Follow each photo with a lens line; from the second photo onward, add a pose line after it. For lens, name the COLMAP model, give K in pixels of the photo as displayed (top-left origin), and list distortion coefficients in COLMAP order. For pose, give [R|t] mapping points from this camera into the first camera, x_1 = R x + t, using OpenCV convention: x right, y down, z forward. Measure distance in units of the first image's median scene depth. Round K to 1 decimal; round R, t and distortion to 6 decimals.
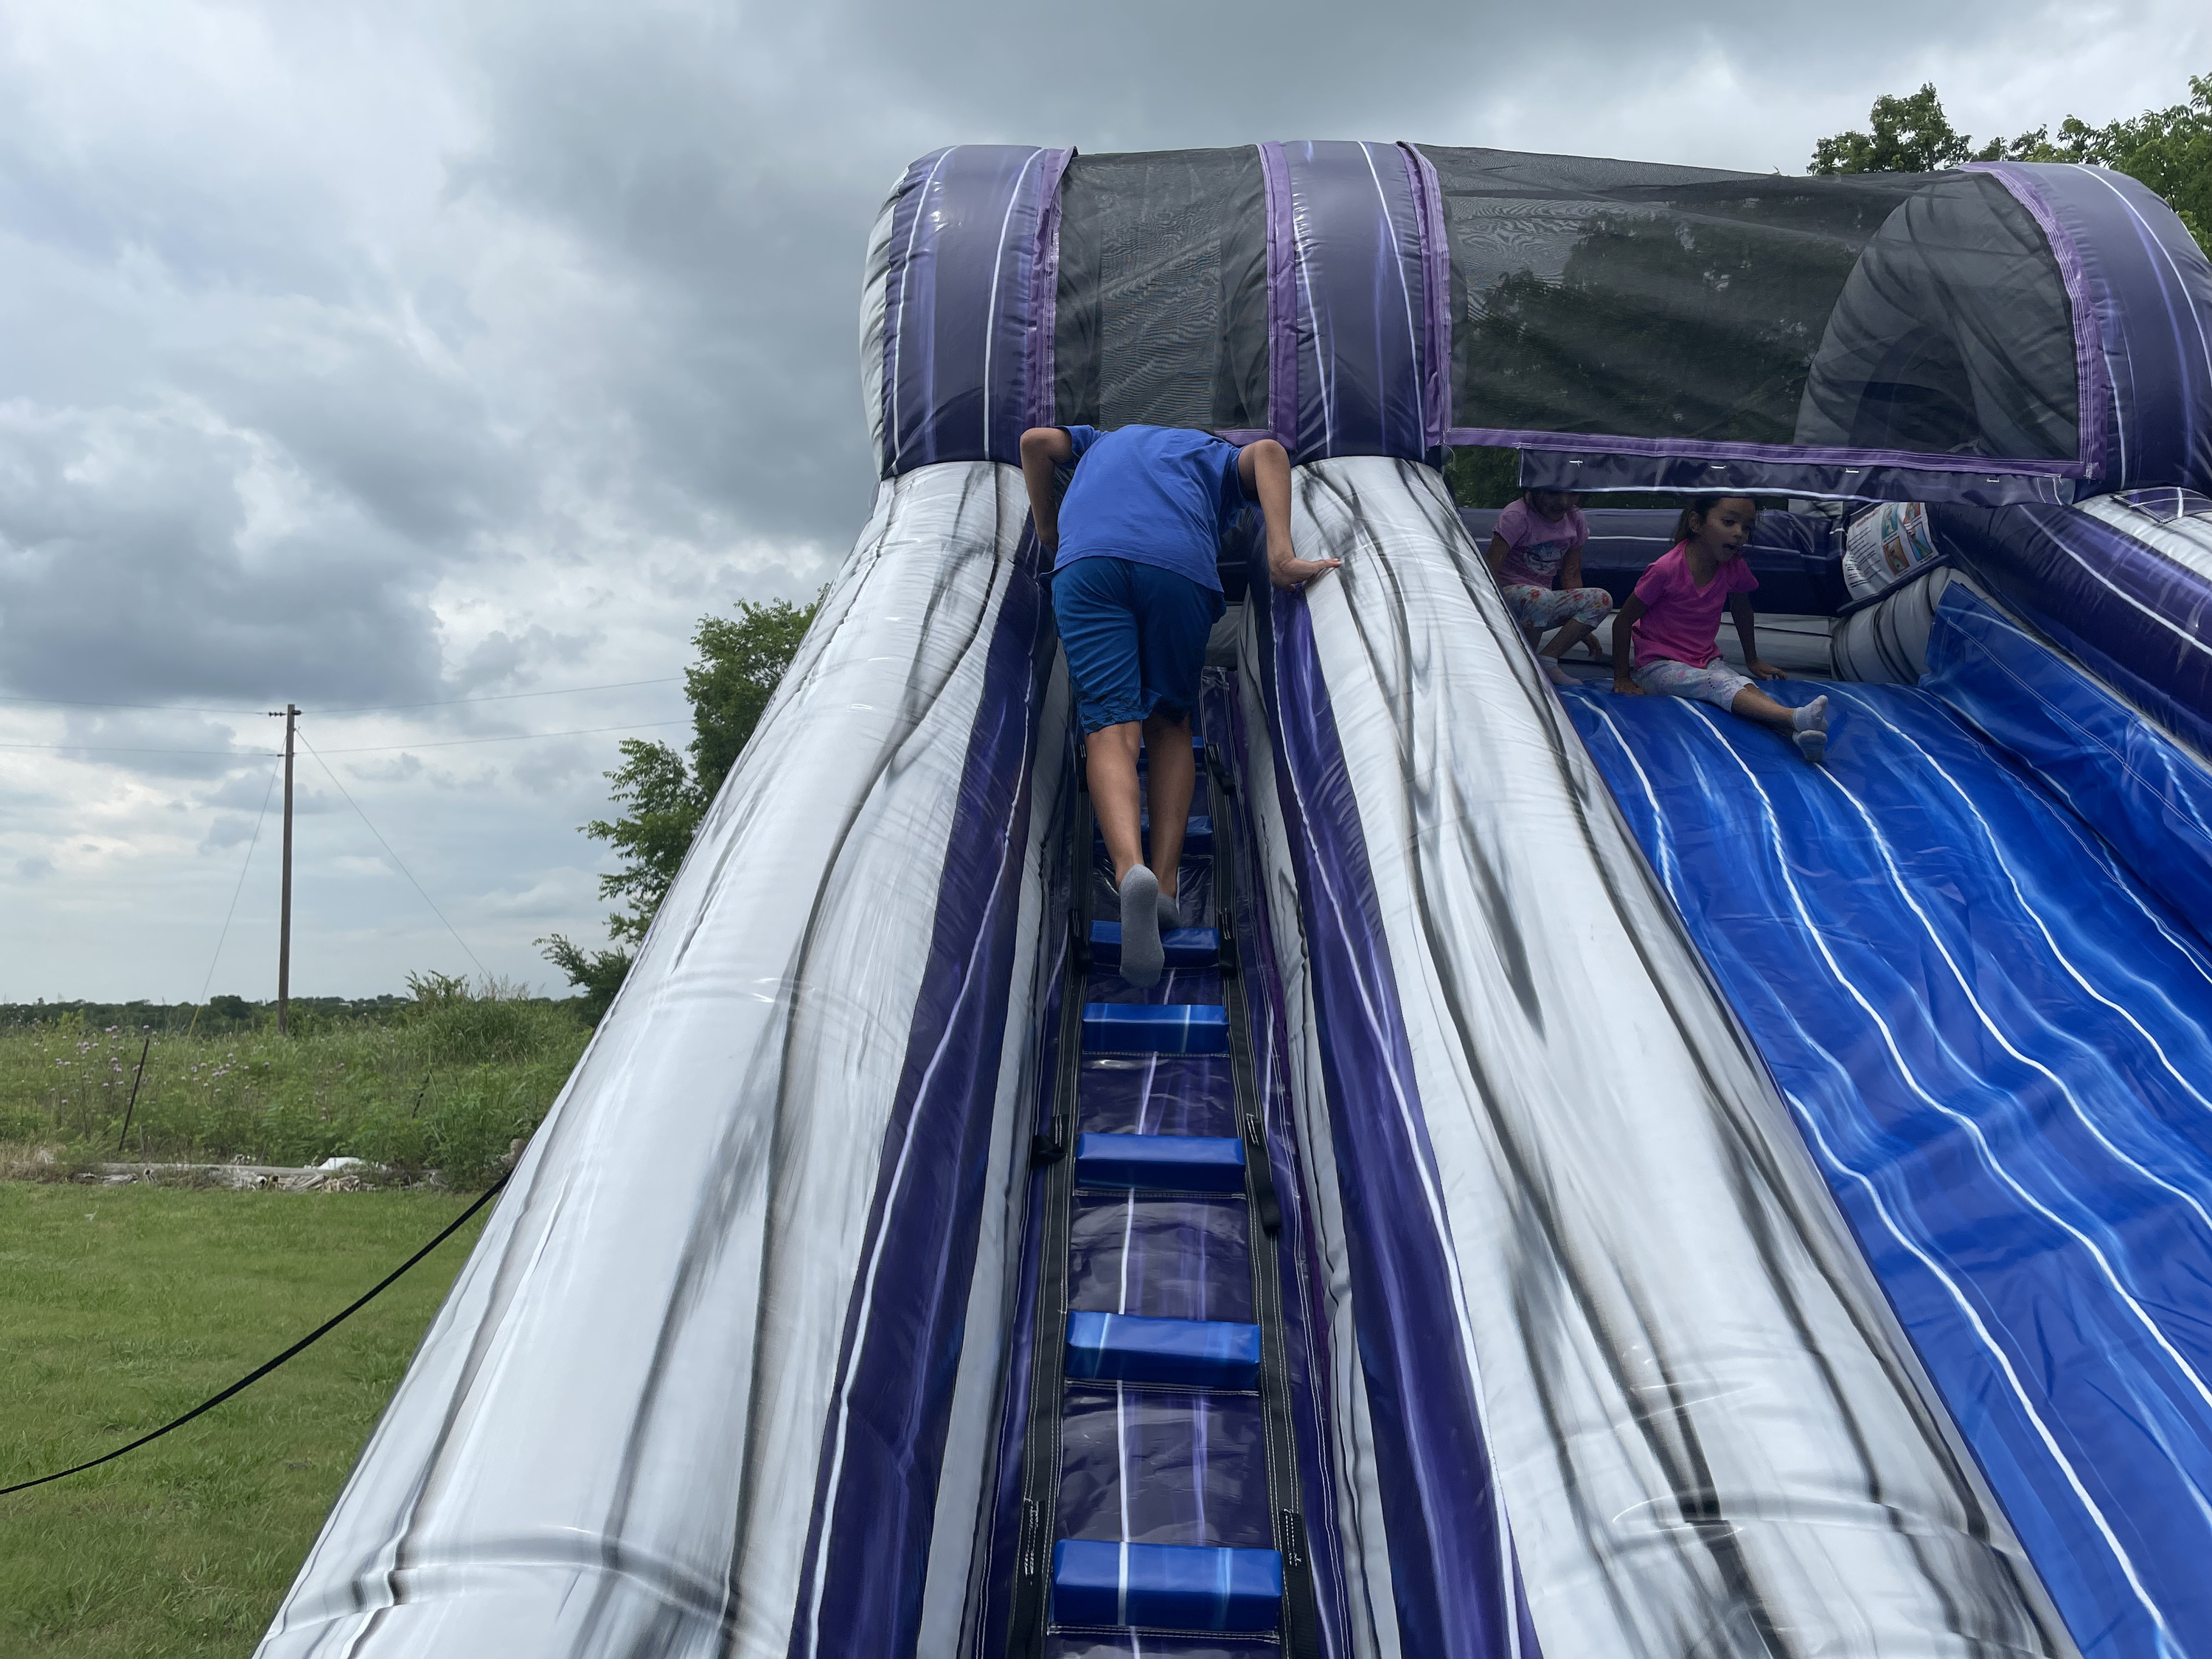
lens RADIAL K [[1683.9, 0, 1132.8], [0, 1683.9, 818.8], [0, 0, 1]] dist [0.096353, -0.146562]
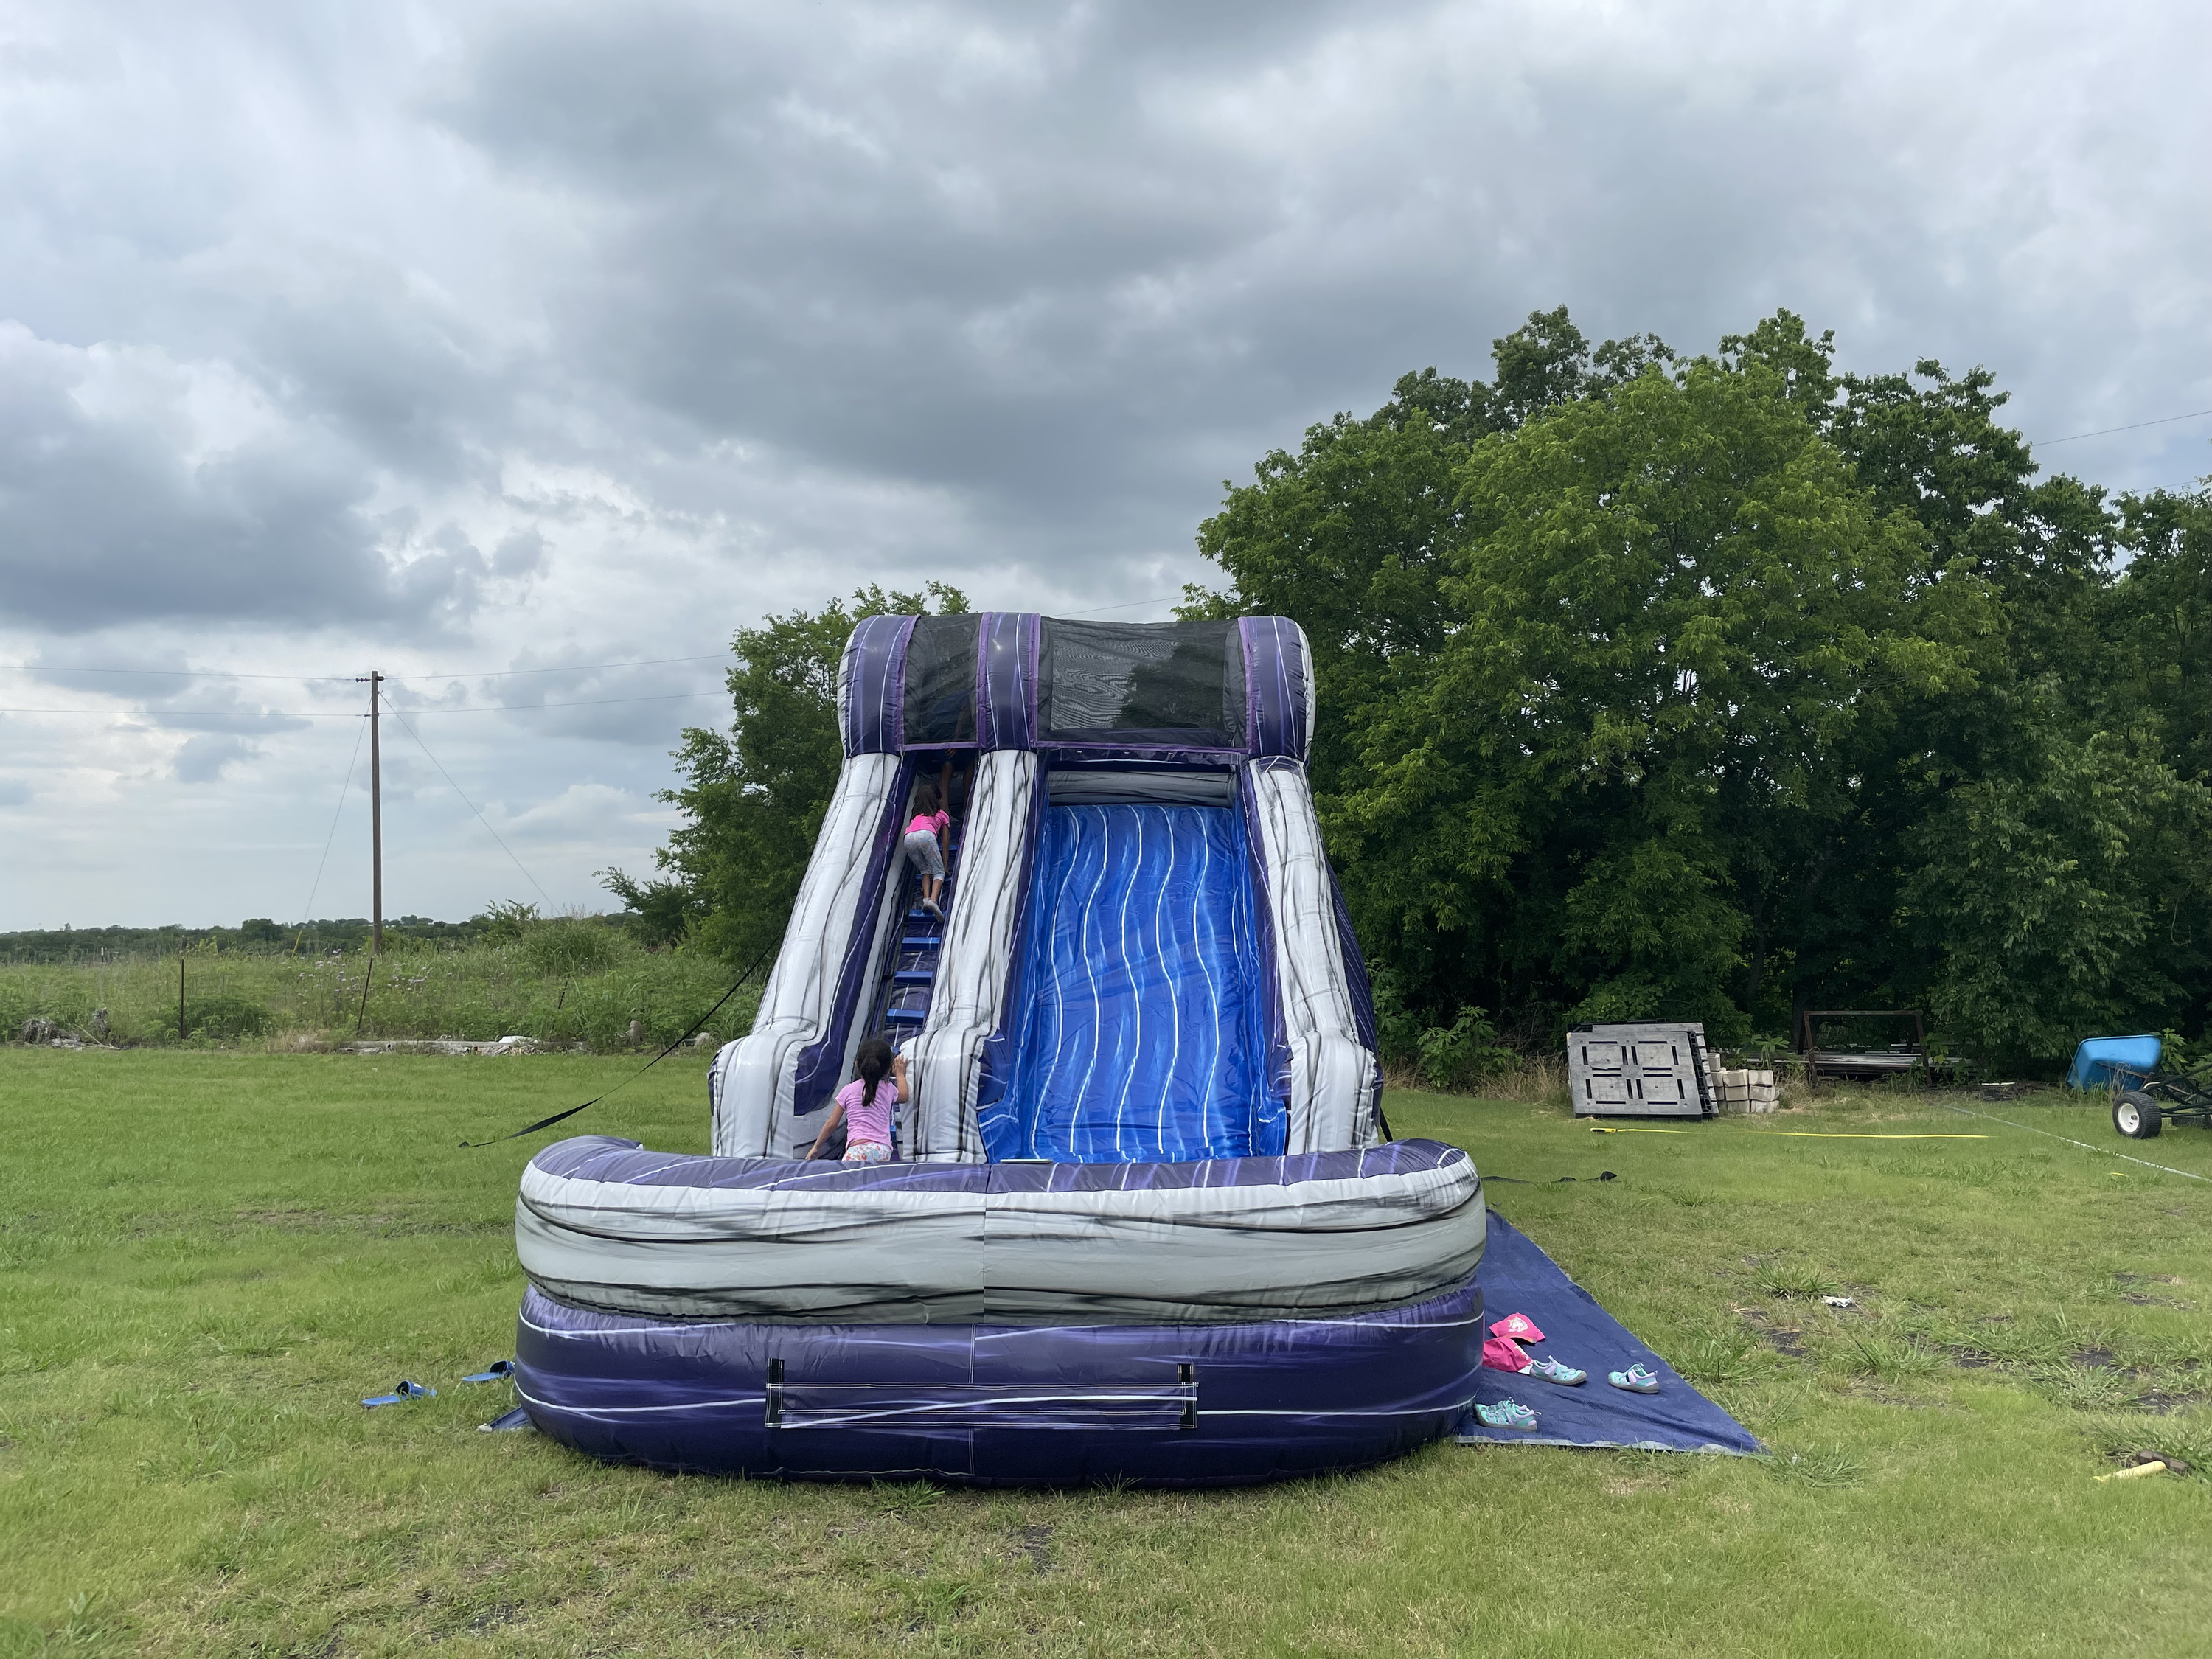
lens RADIAL K [[1689.1, 0, 1122.2], [0, 1689.1, 826.7], [0, 0, 1]] dist [0.098924, -0.155231]
pose [[0.999720, -0.017032, -0.016417, 0.384556], [0.017948, 0.998191, 0.057374, -0.247418], [0.015410, -0.057652, 0.998218, -1.973230]]
